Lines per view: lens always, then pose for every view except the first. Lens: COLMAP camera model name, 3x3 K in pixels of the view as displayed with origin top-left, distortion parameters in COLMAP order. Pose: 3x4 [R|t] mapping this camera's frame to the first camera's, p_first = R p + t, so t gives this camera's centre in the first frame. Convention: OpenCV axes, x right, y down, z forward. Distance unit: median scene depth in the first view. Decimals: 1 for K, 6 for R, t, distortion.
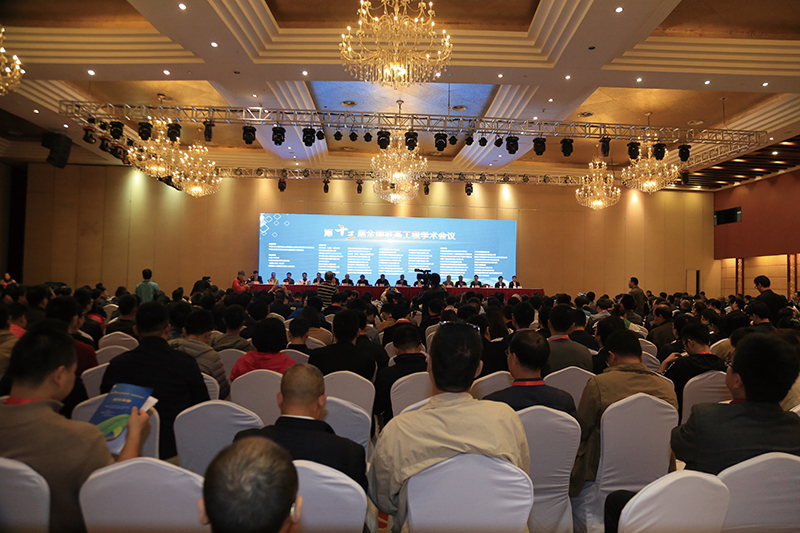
lens RADIAL K [[546.2, 0, 400.0], [0, 546.2, 266.5], [0, 0, 1]] dist [-0.042508, 0.000745]
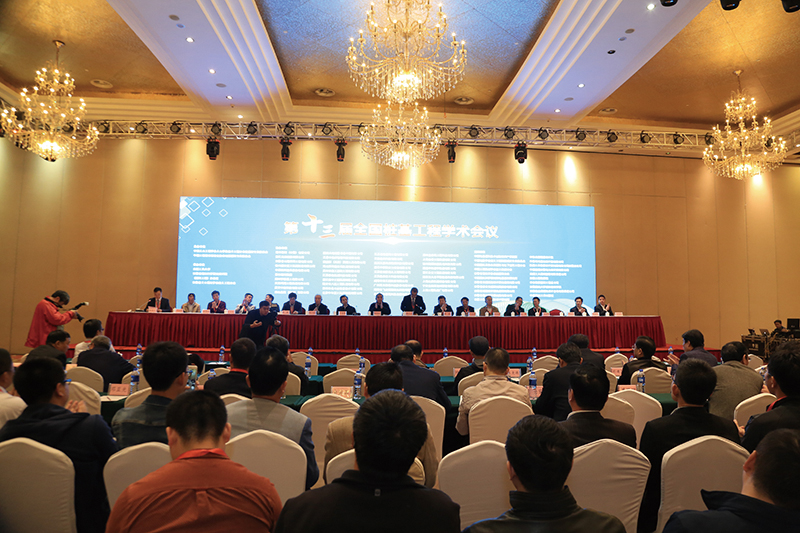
lens RADIAL K [[546.2, 0, 400.0], [0, 546.2, 266.5], [0, 0, 1]] dist [-0.042508, 0.000745]
pose [[0.999879, -0.009377, -0.012389, -0.002196], [0.008739, 0.998678, -0.050646, 0.013642], [0.012847, 0.050532, 0.998640, 0.394735]]
